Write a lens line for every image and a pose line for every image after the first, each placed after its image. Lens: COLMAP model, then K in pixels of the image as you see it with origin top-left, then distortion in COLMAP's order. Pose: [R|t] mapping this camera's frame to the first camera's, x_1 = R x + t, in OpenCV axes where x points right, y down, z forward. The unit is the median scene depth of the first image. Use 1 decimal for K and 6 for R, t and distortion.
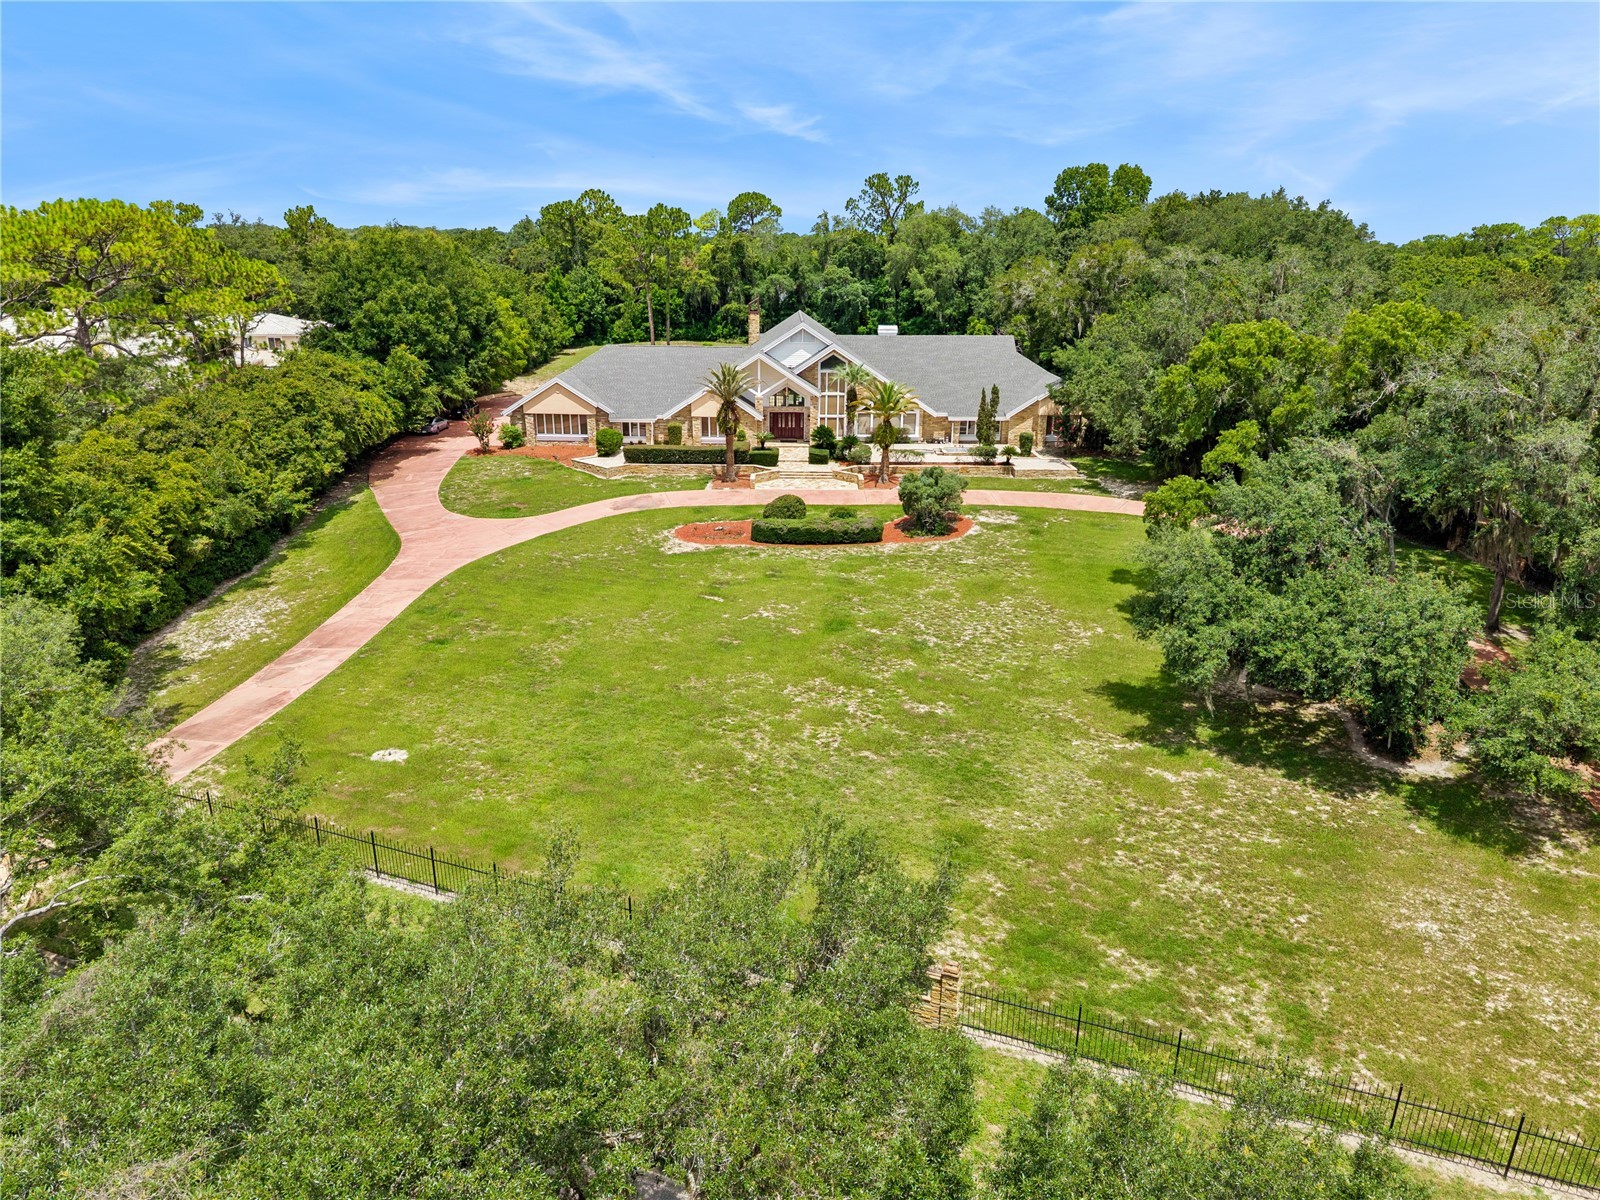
lens RADIAL K [[1068.7, 0, 793.7], [0, 1068.7, 636.1], [0, 0, 1]] dist [0.061686, -0.076368]
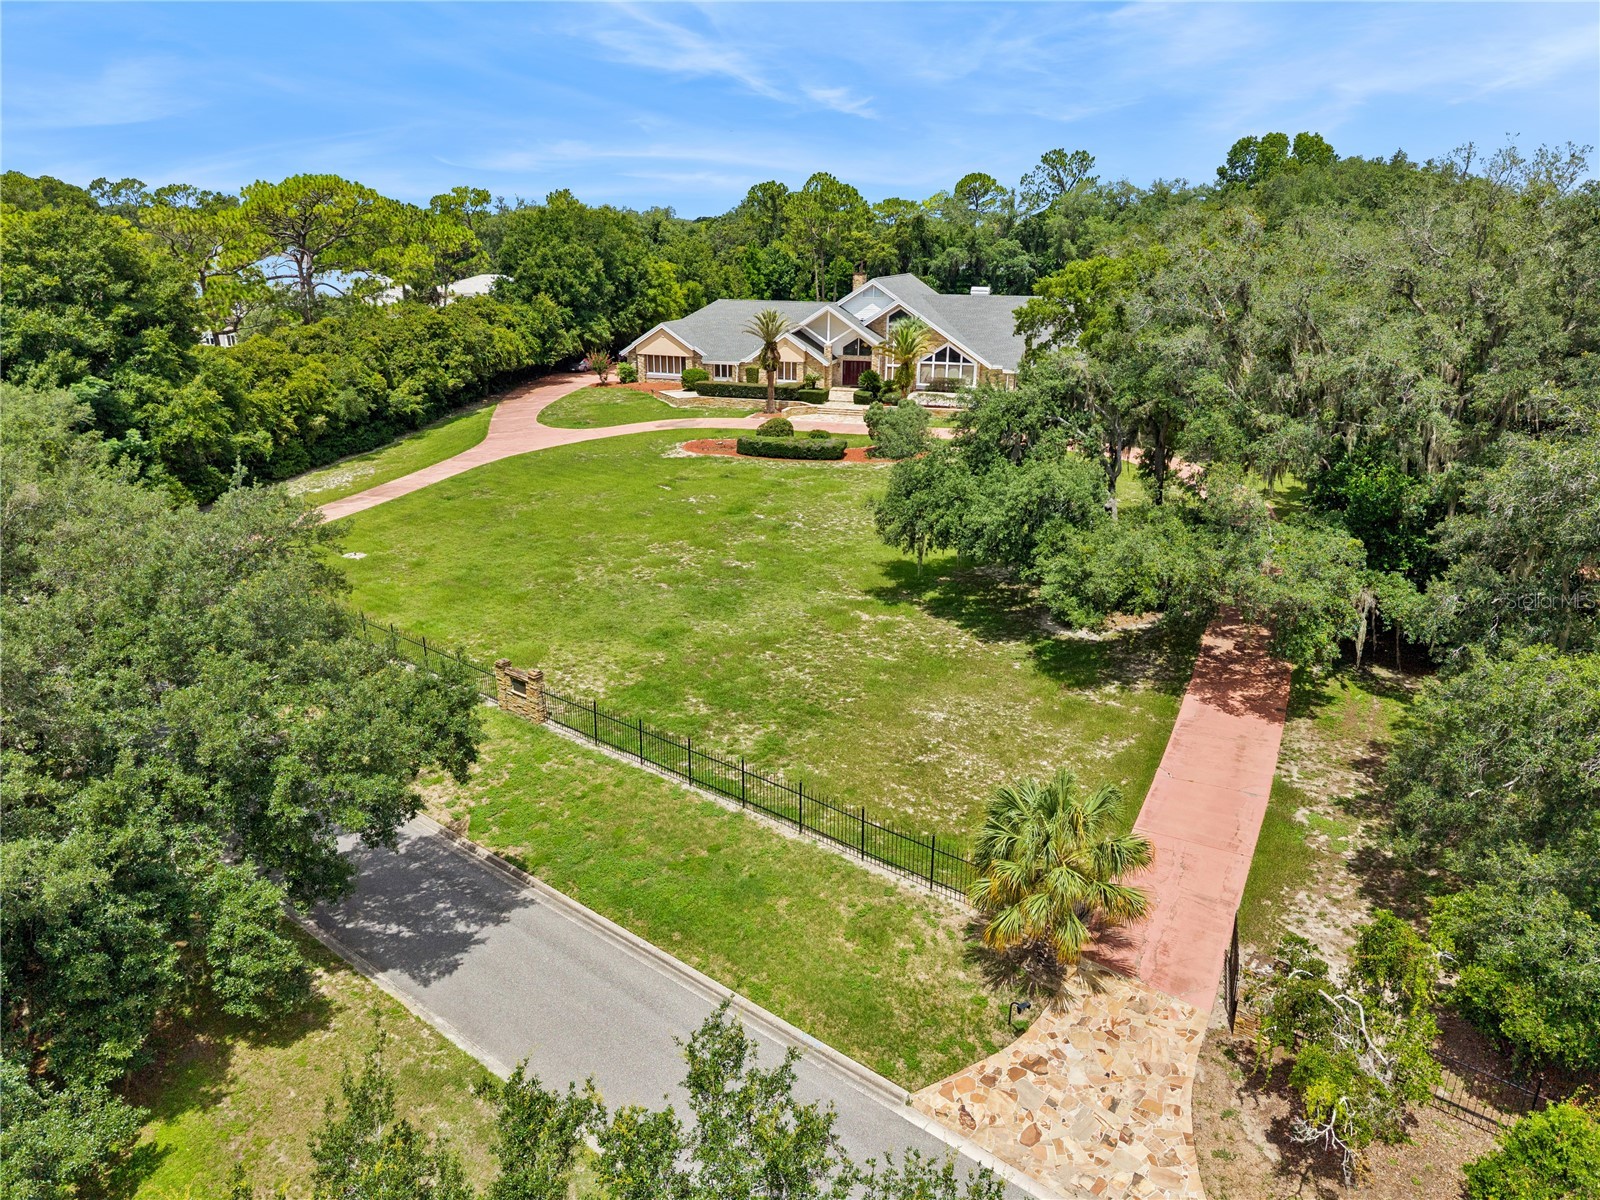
lens RADIAL K [[1068.7, 0, 793.7], [0, 1068.7, 636.1], [0, 0, 1]] dist [0.061686, -0.076368]
pose [[0.954019, 0.104319, -0.281006, 0.281373], [-0.102814, 0.994497, 0.020137, 0.062107], [0.281560, 0.009680, 0.959495, -0.090468]]
